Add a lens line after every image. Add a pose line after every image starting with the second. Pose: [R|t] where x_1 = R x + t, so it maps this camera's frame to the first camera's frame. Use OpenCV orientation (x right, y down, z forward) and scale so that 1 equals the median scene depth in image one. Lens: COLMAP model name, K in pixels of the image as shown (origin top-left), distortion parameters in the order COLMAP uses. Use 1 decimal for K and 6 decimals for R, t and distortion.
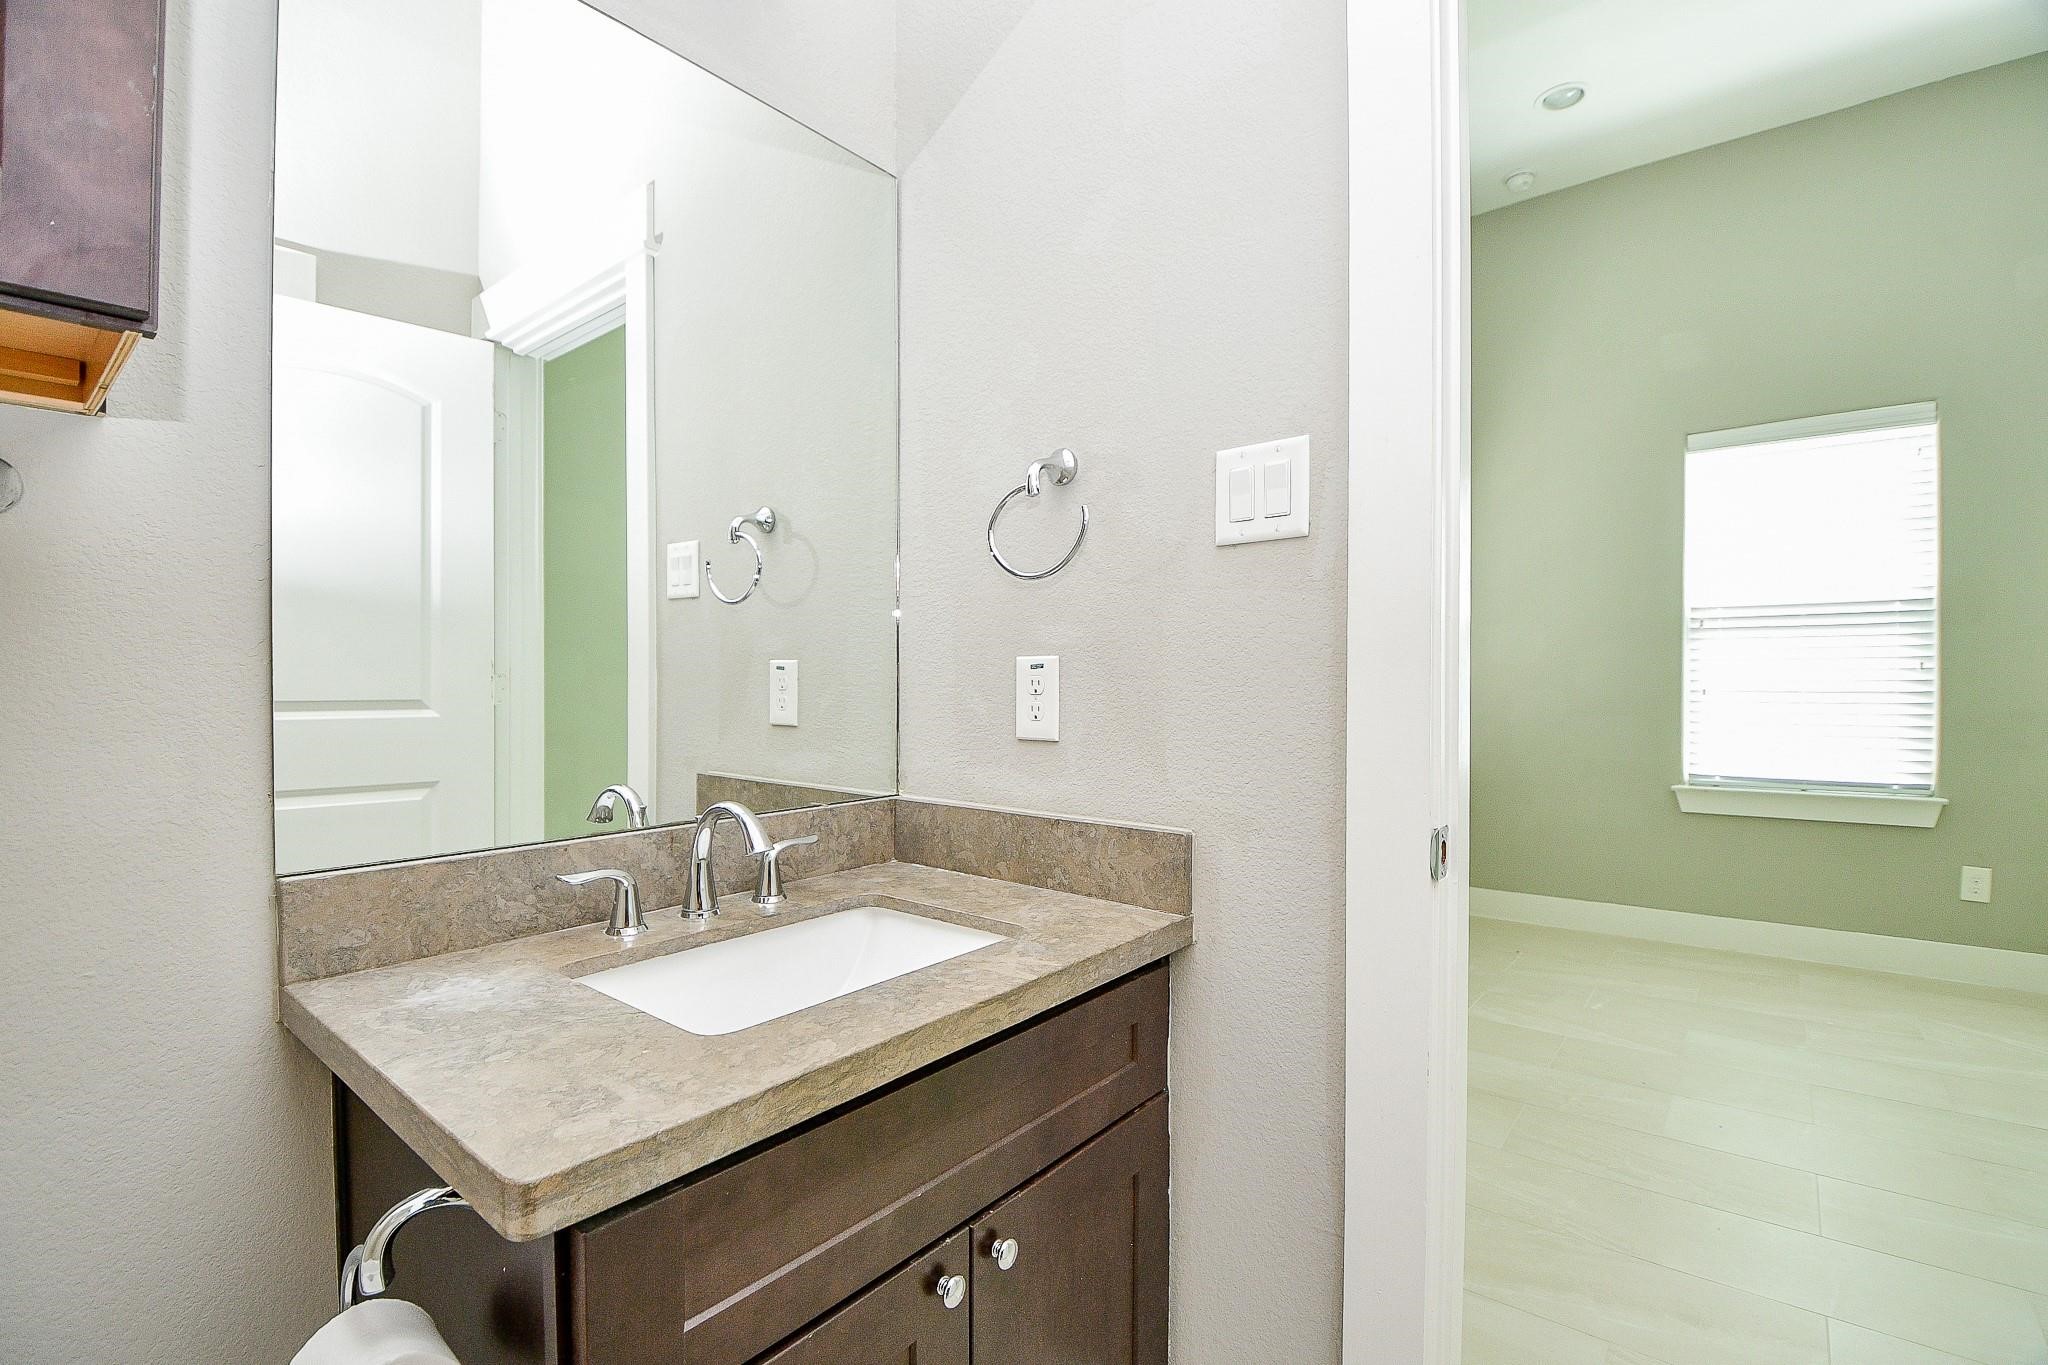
lens RADIAL K [[911.0, 0, 1024.0], [0, 911.0, 682.5], [0, 0, 1]] dist [0.001851, -0.000153]
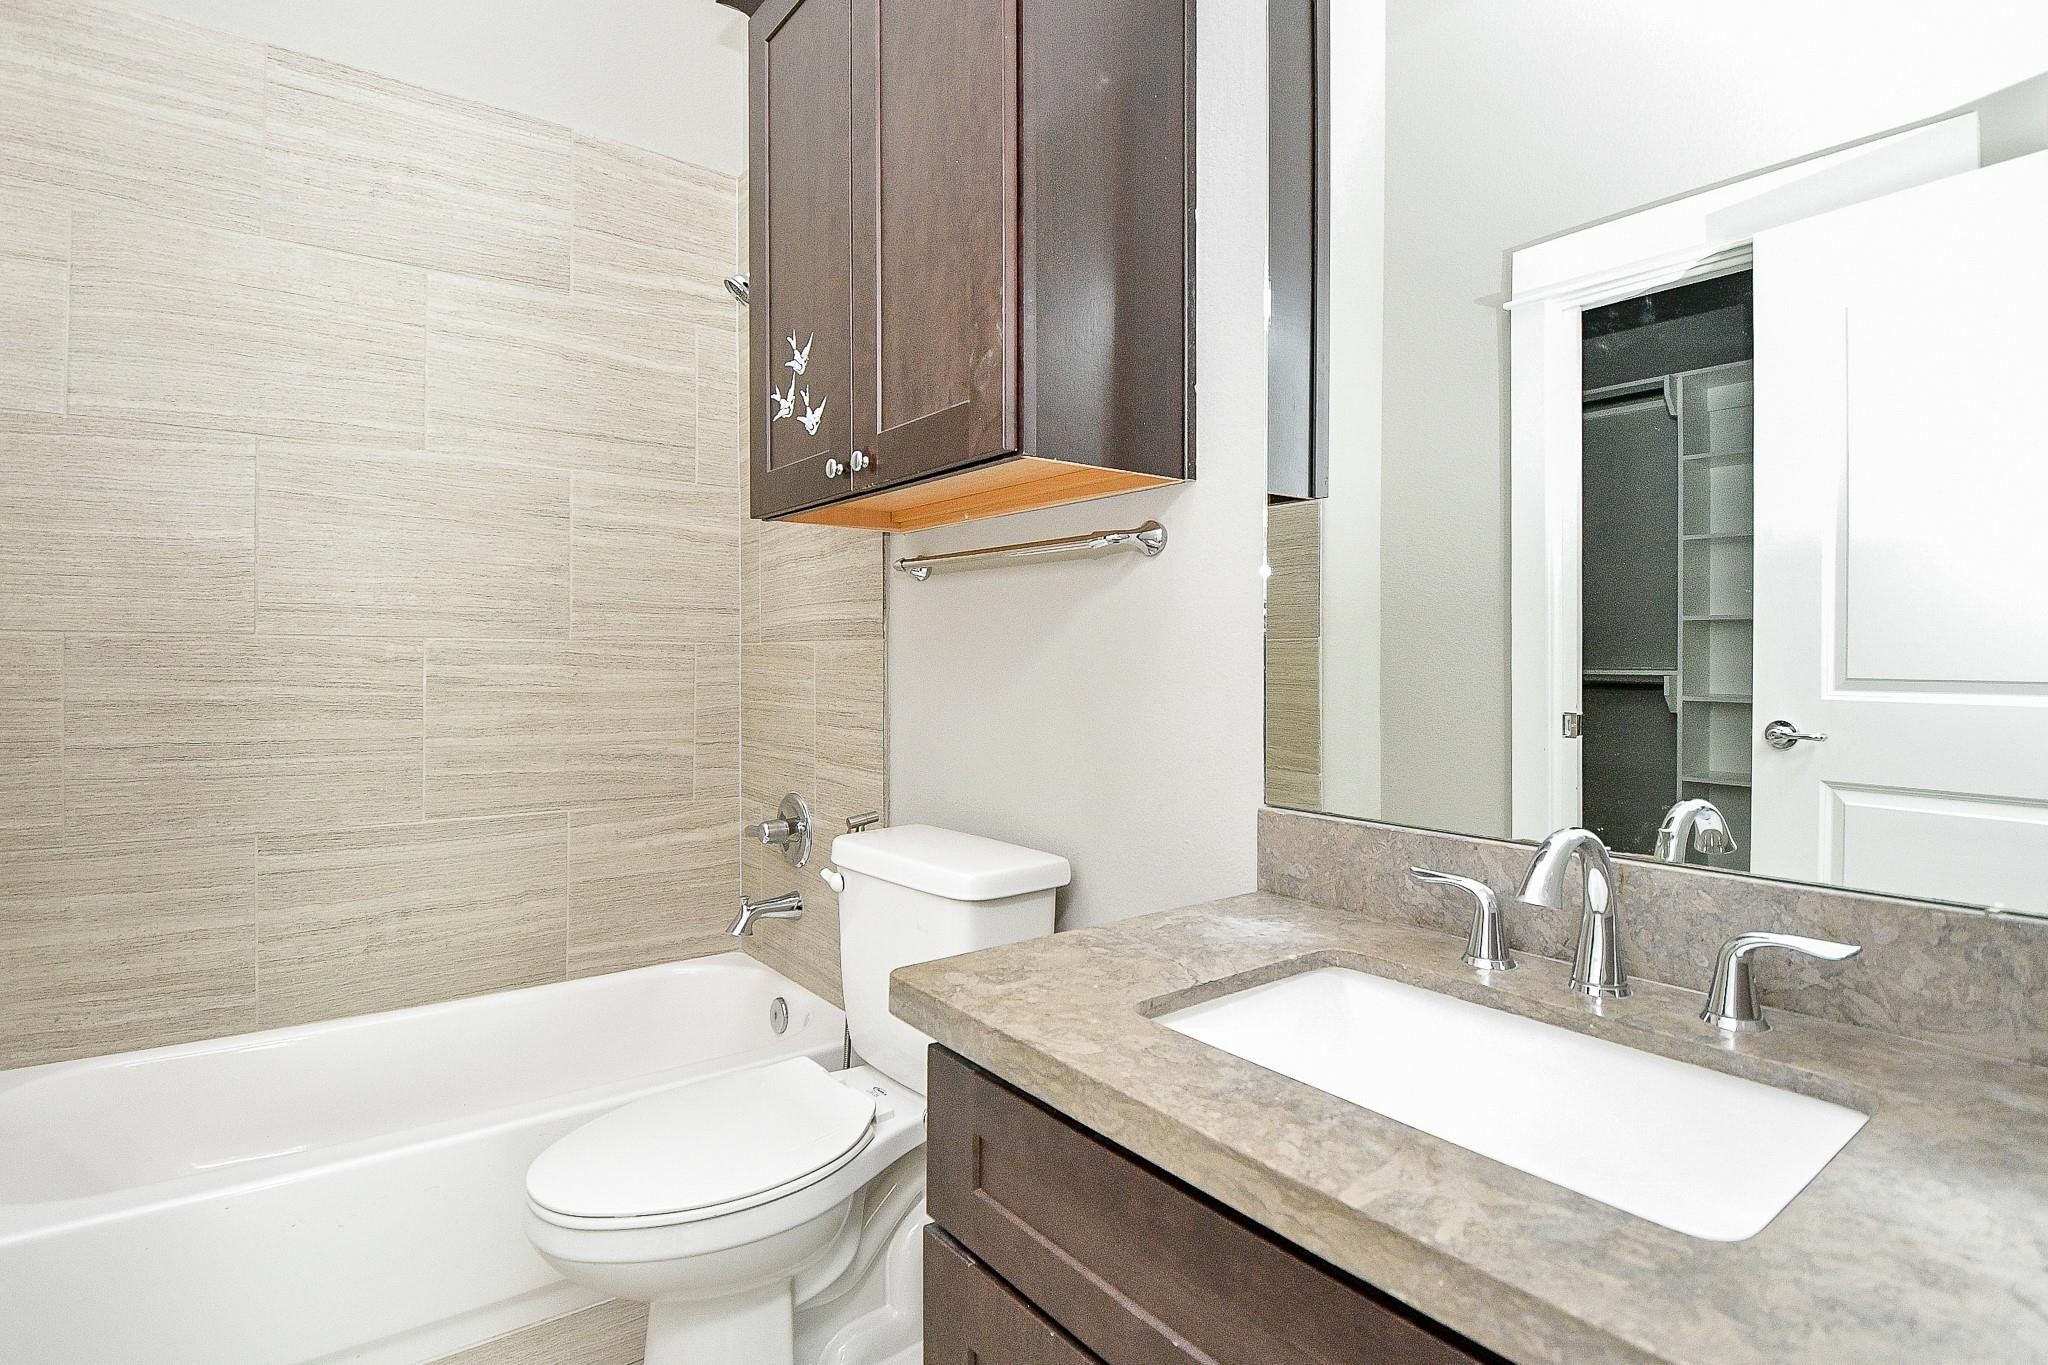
lens RADIAL K [[971.4, 0, 922.3], [0, 971.4, 653.1], [0, 0, 1]] dist [-0.022905, -0.000487]
pose [[-0.285641, -0.005288, -0.958322, 0.639582], [-0.003483, 0.999984, -0.004480, 0.008288], [0.958330, 0.002059, -0.285655, 0.951314]]
